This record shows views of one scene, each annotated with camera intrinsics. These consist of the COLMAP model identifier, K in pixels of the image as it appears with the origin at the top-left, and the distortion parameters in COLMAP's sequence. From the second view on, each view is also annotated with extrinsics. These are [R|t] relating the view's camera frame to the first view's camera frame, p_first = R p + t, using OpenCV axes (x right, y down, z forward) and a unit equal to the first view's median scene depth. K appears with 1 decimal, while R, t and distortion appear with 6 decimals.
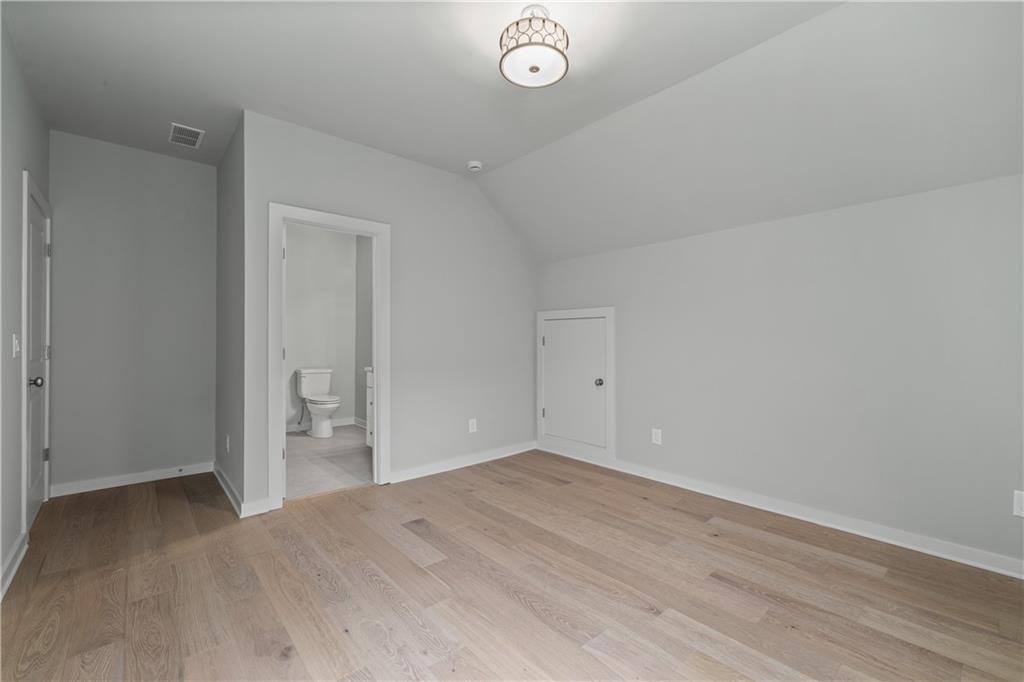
lens RADIAL K [[436.1, 0, 513.7], [0, 436.1, 343.3], [0, 0, 1]] dist [-0.000914, -0.000081]
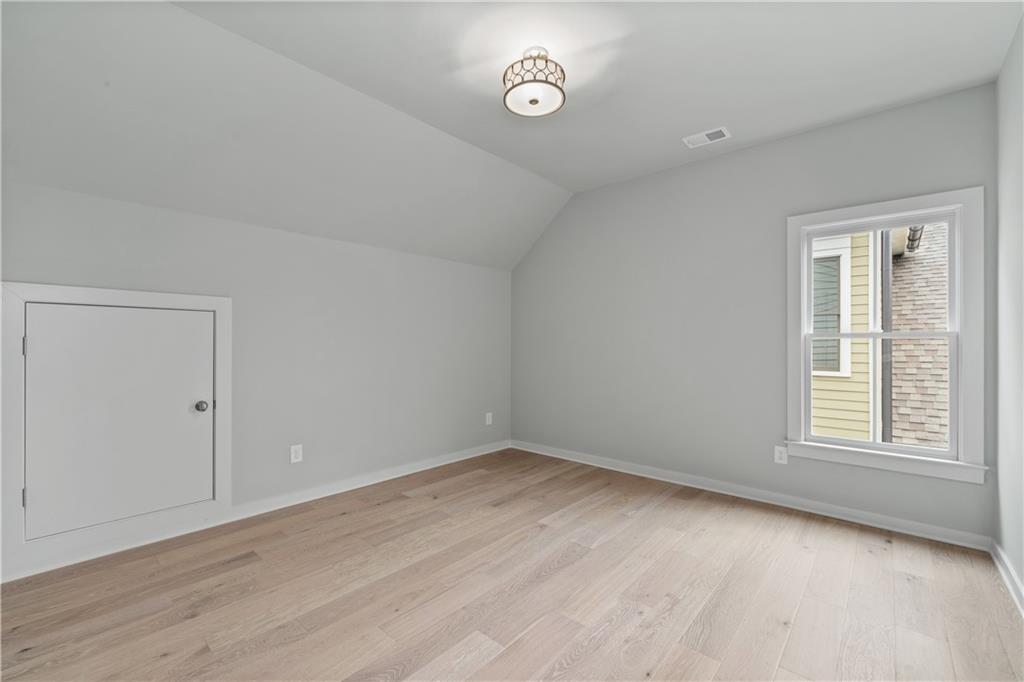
lens RADIAL K [[436.1, 0, 513.7], [0, 436.1, 343.3], [0, 0, 1]] dist [-0.000914, -0.000081]
pose [[-0.136588, 0.001557, 0.990627, -0.785799], [0.004487, 0.999989, -0.000953, -0.008141], [-0.990618, 0.004315, -0.136594, 0.892125]]
